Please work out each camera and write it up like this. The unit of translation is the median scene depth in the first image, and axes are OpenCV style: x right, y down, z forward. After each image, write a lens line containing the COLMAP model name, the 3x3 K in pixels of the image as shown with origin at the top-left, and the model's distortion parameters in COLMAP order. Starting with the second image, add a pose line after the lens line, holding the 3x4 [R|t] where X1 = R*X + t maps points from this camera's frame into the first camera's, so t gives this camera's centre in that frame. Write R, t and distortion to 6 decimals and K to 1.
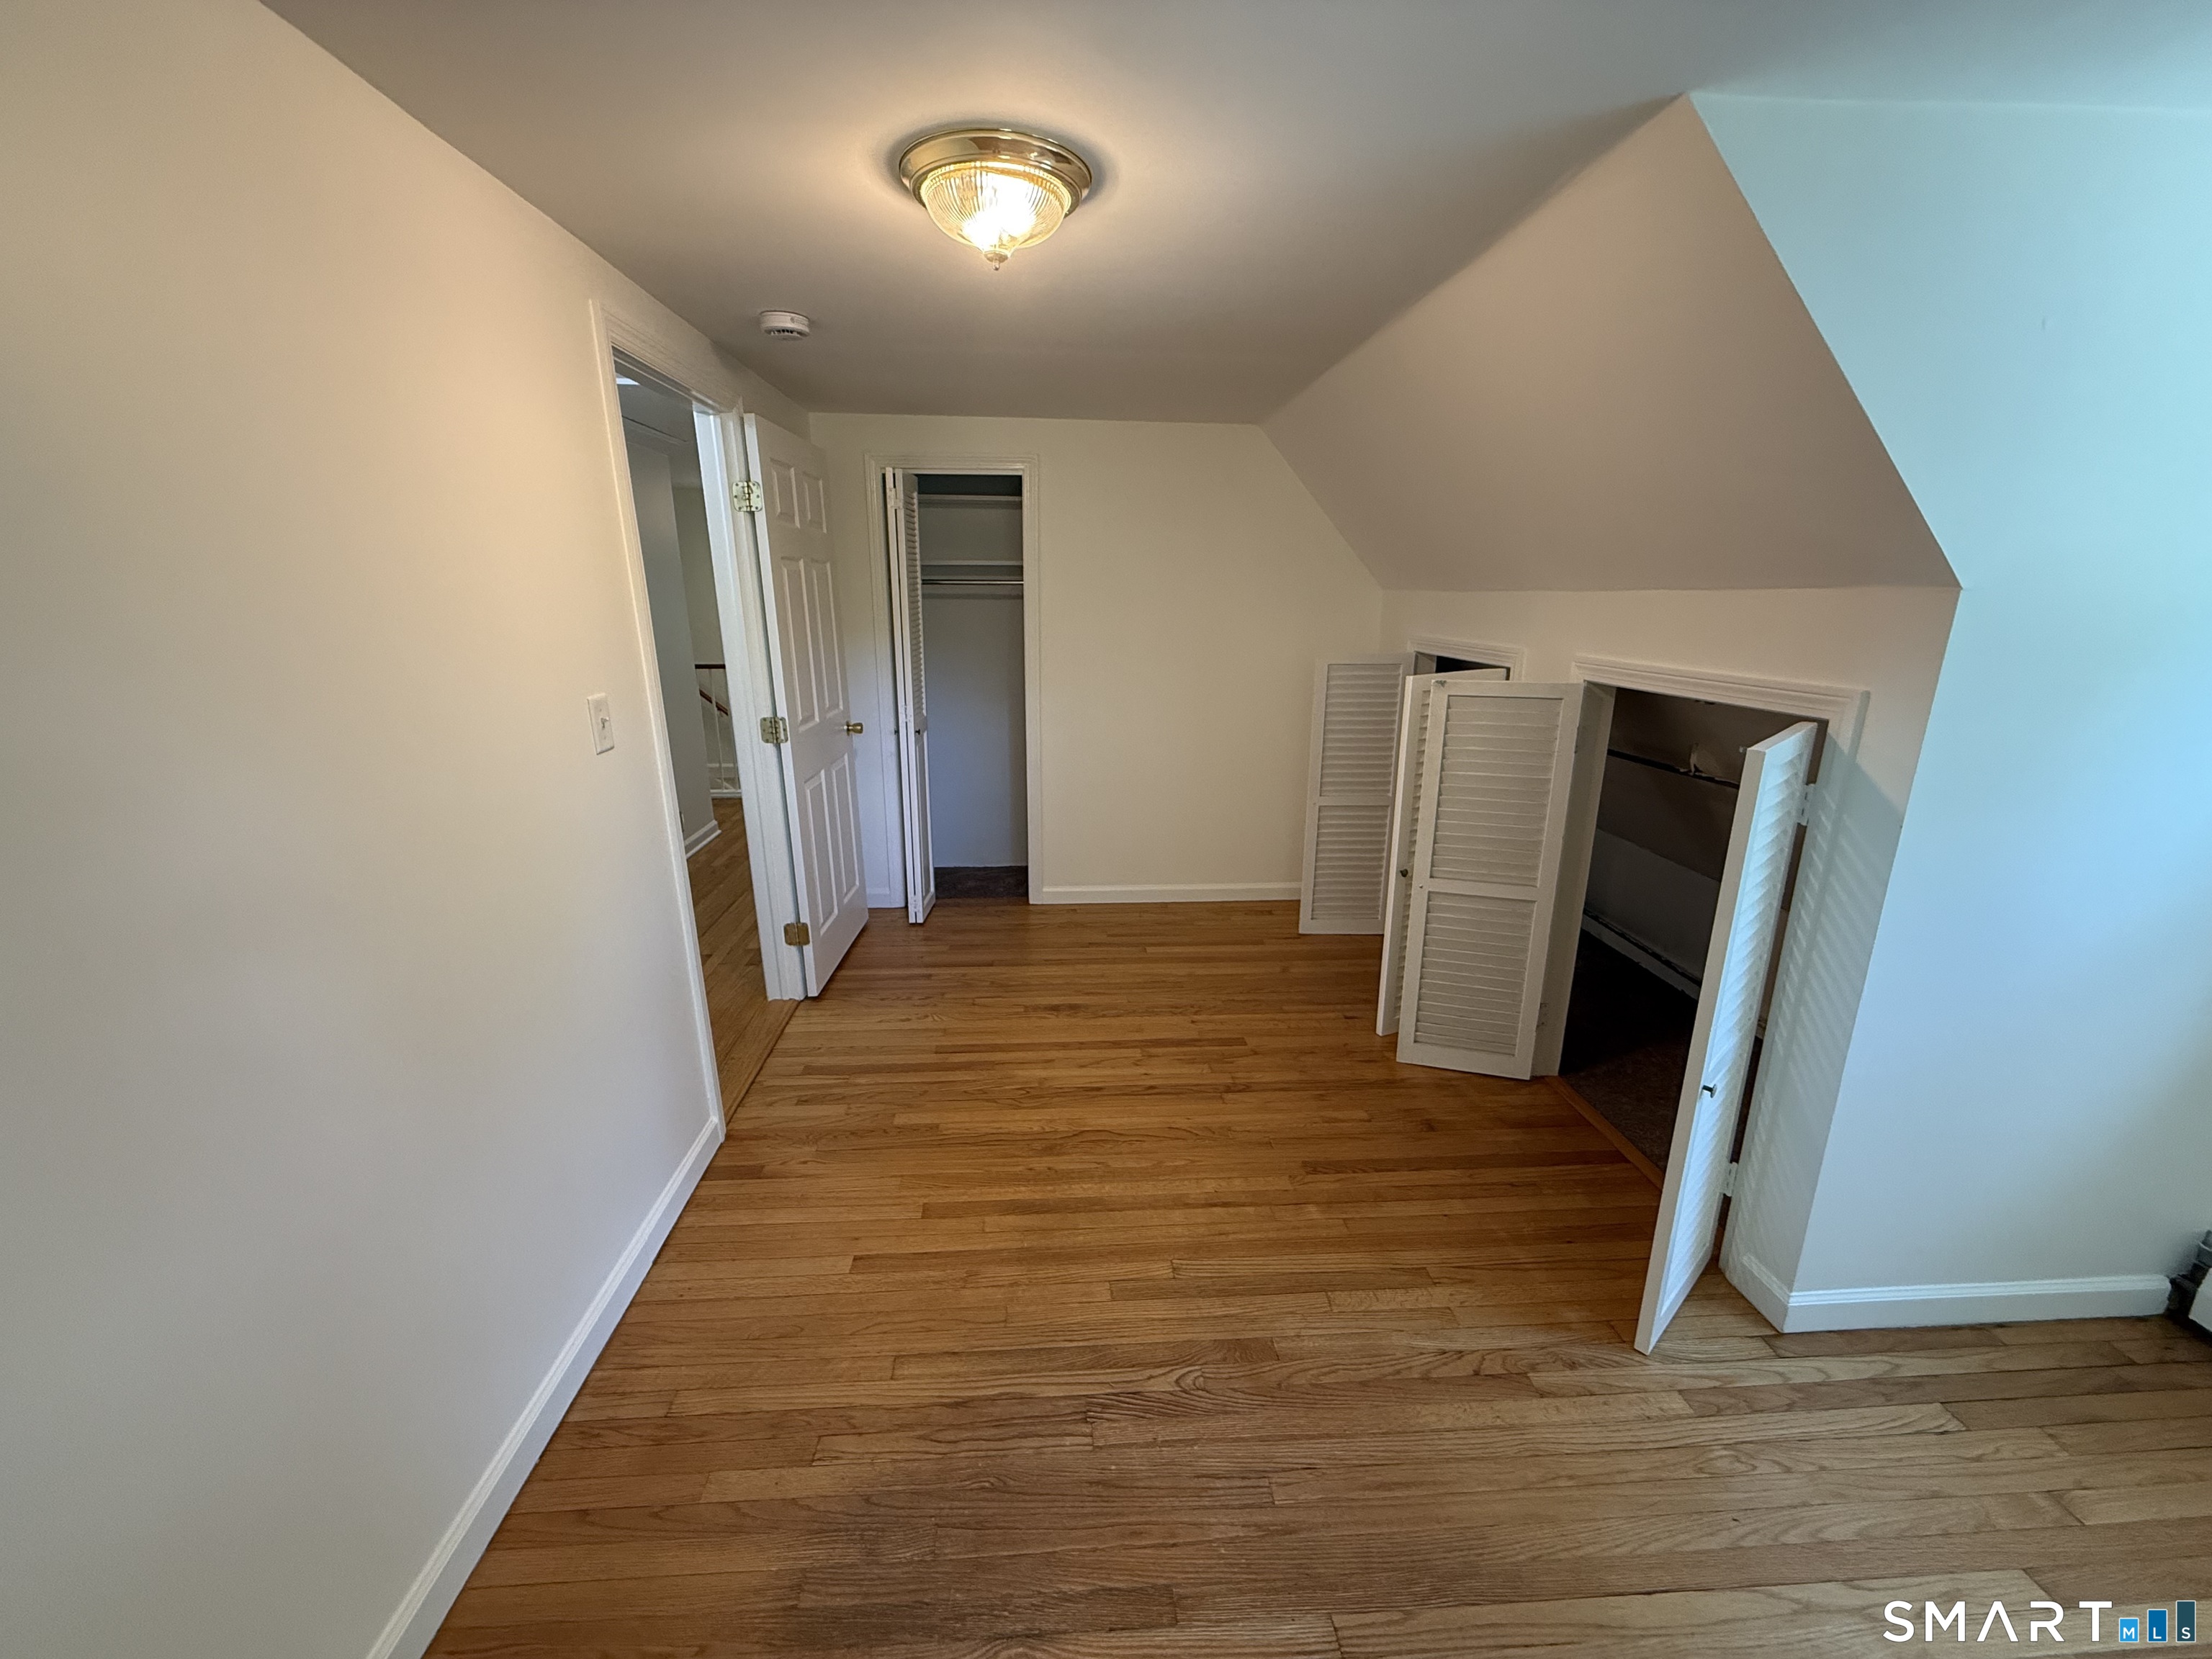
lens RADIAL K [[885.6, 0, 1104.3], [0, 885.6, 827.2], [0, 0, 1]] dist [-0.003204, 0.001237]
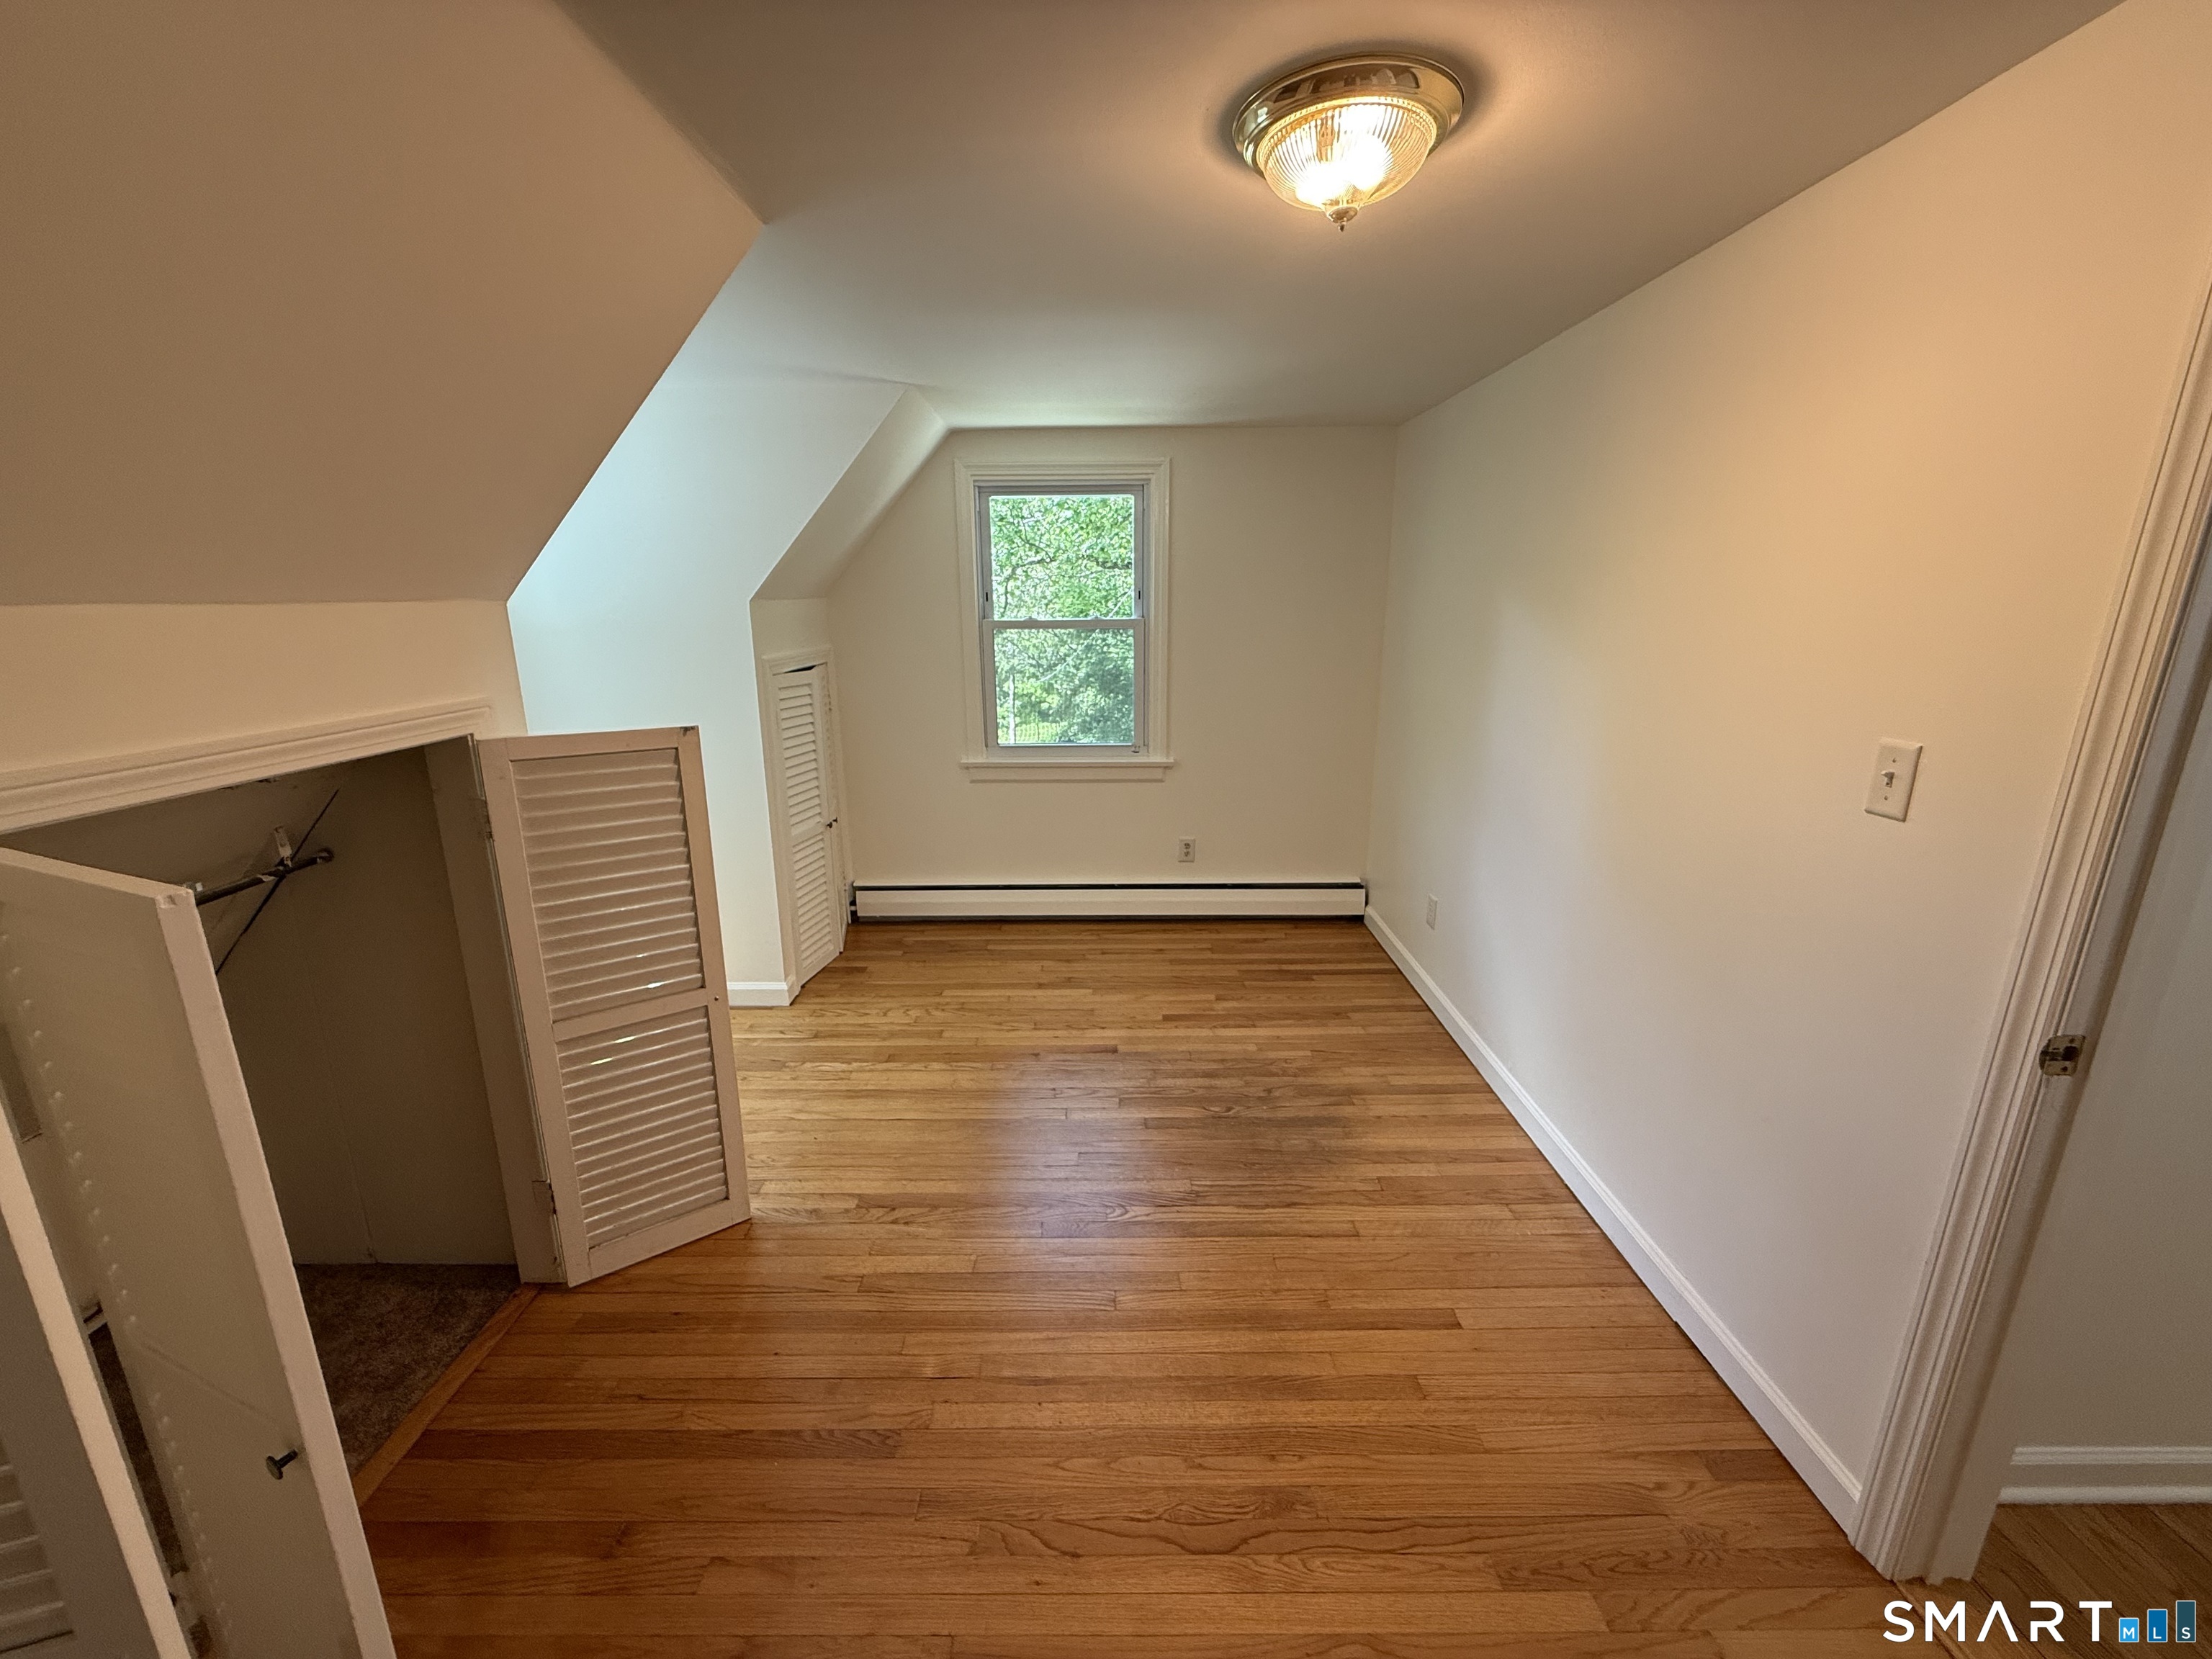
lens RADIAL K [[885.6, 0, 1102.6], [0, 885.6, 834.2], [0, 0, 1]] dist [-0.003204, 0.001237]
pose [[-0.997684, -0.012882, 0.066783, 0.032023], [0.022223, 0.866269, 0.499083, -0.404363], [-0.064281, 0.499411, -0.863977, 1.506689]]
